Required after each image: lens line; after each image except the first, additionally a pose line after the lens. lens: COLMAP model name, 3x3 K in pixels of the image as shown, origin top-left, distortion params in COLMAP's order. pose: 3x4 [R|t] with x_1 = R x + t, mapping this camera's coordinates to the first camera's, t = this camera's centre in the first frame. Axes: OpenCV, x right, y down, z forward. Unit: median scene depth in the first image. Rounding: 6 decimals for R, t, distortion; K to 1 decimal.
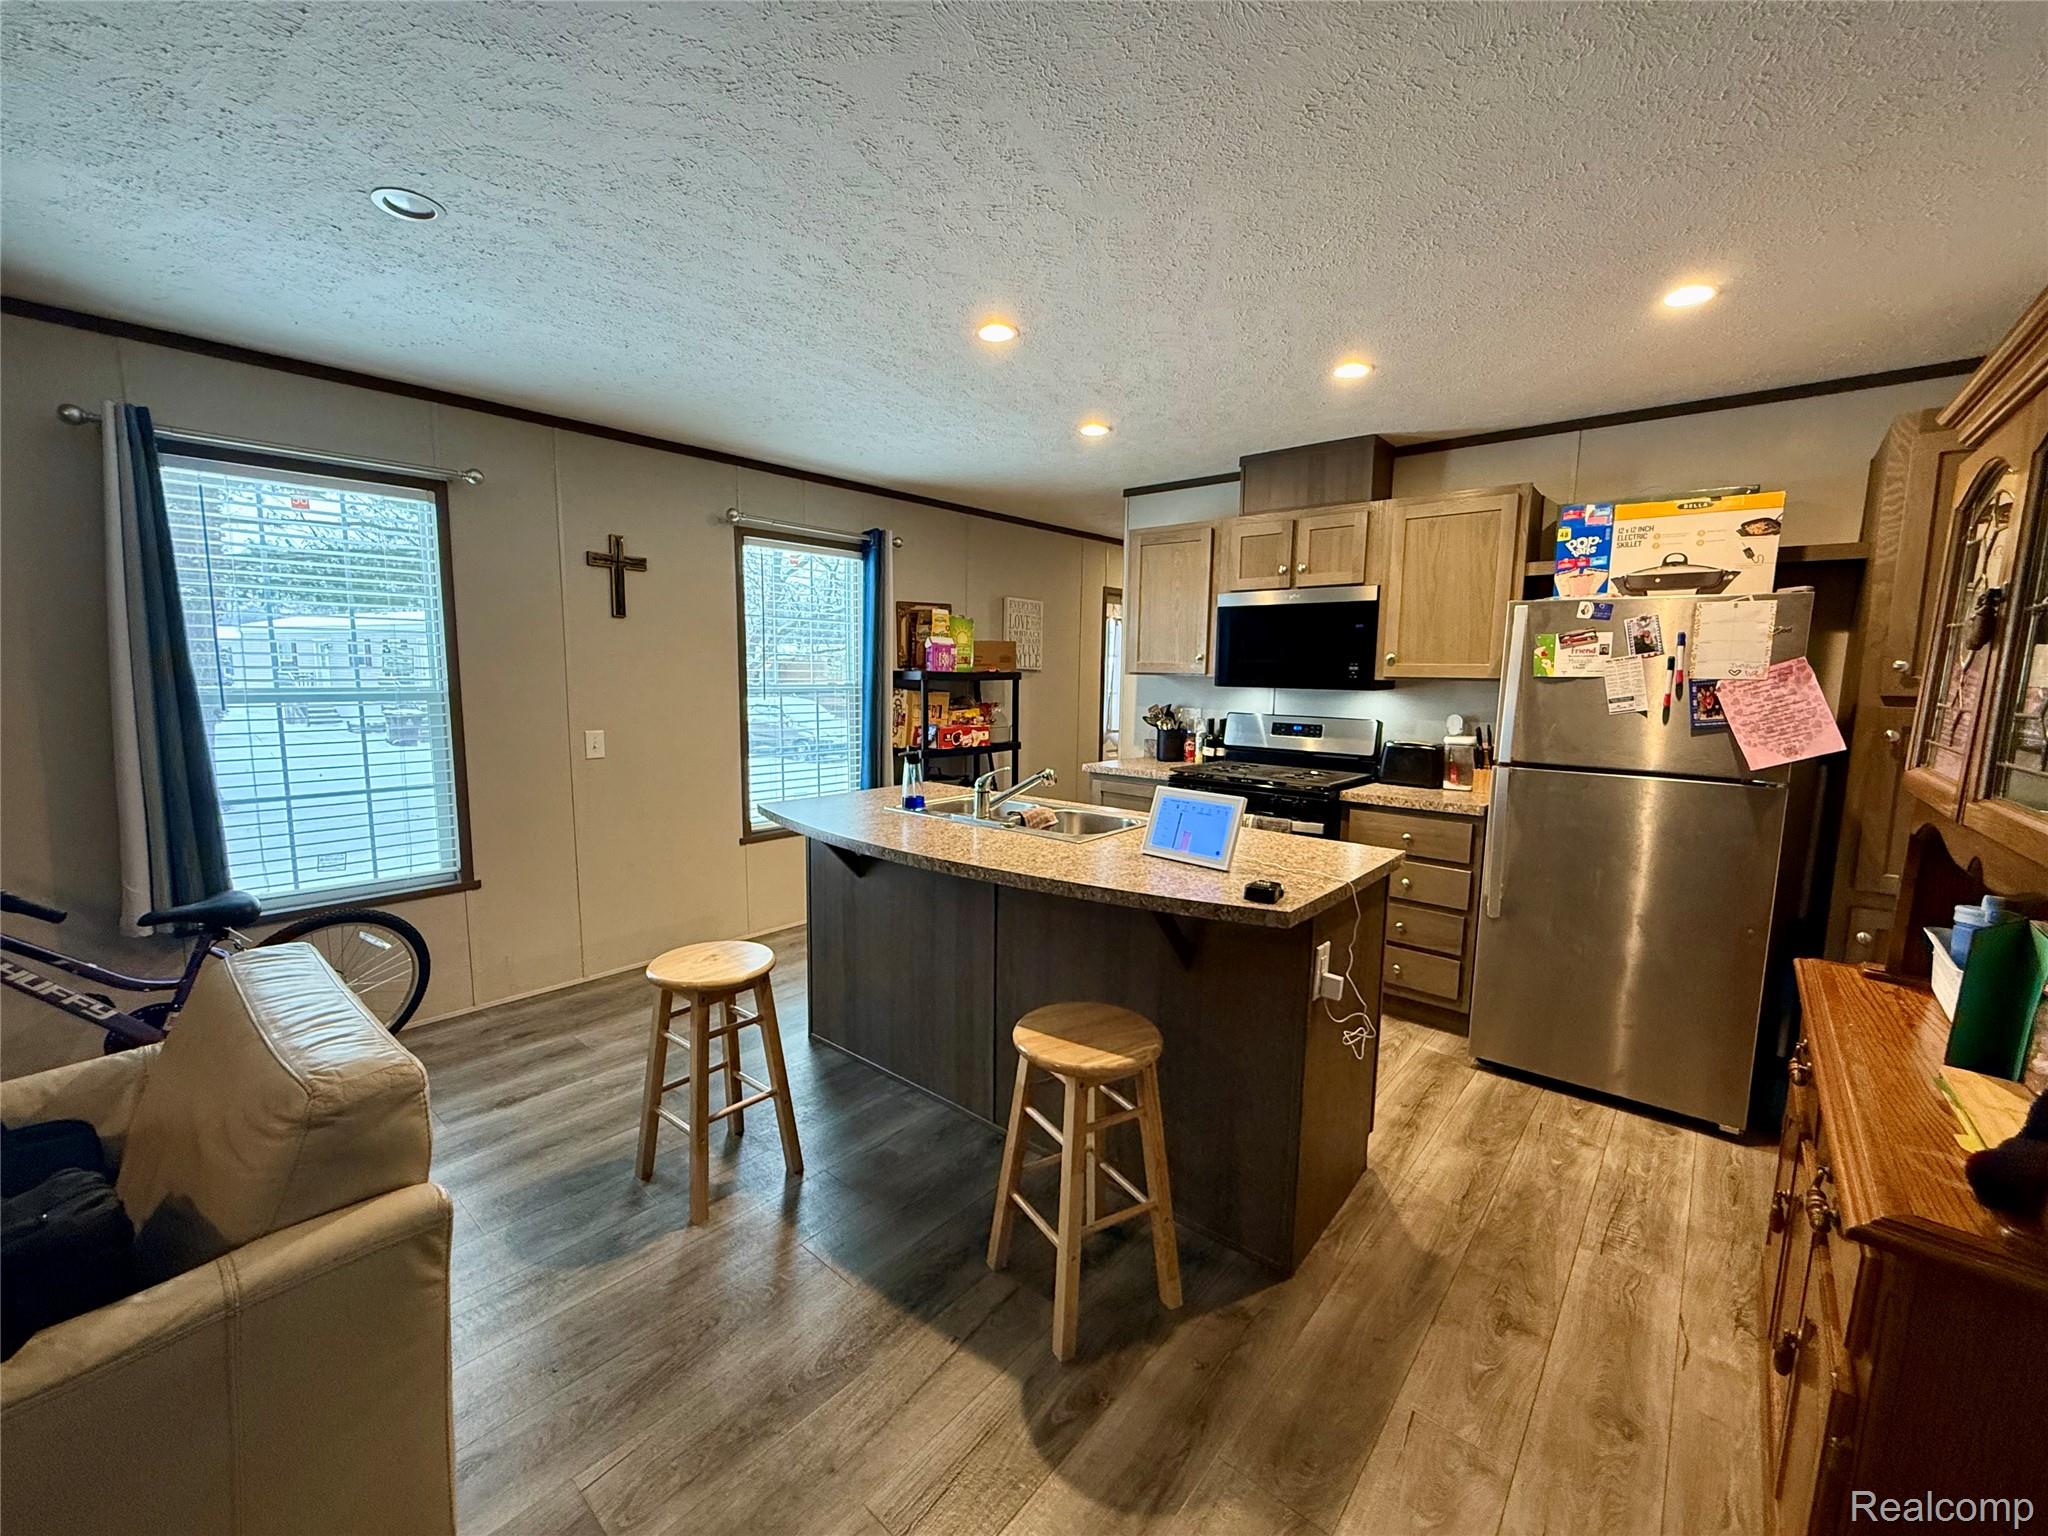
lens RADIAL K [[821.4, 0, 1025.4], [0, 821.4, 768.0], [0, 0, 1]] dist [-0.000077, 0.000152]
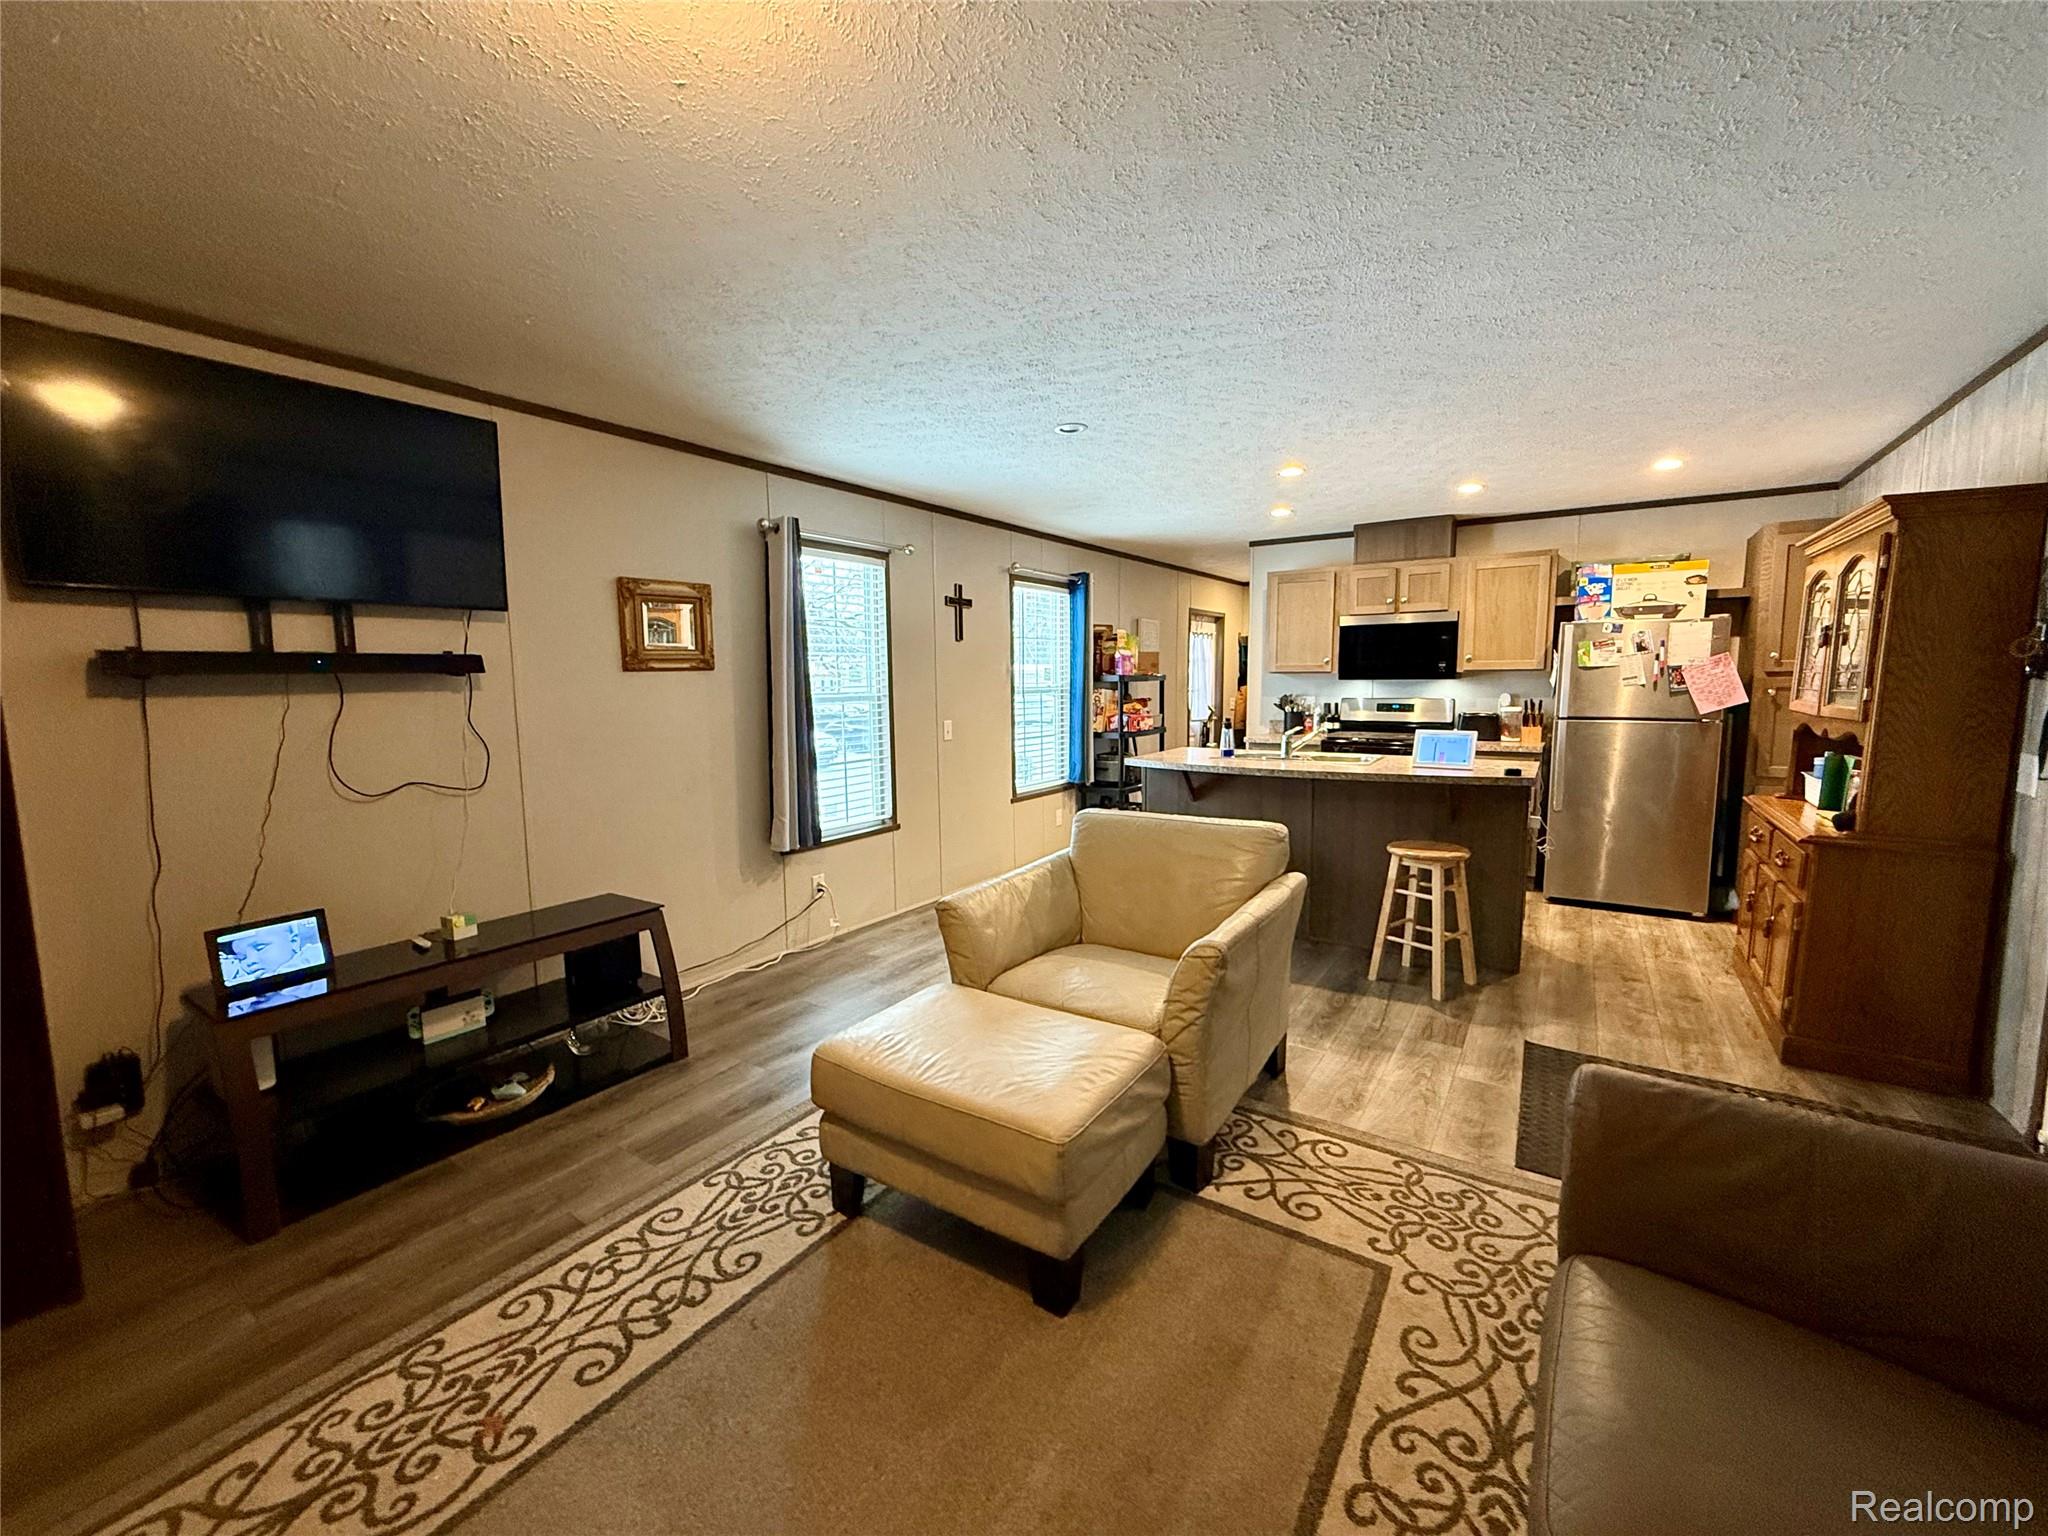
lens RADIAL K [[821.4, 0, 1025.1], [0, 821.4, 768.1], [0, 0, 1]] dist [-0.000077, 0.000152]
pose [[0.992683, -0.036356, 0.115144, -0.589192], [0.037539, 0.999262, -0.008122, 0.057390], [-0.114764, 0.012385, 0.993316, -0.457550]]
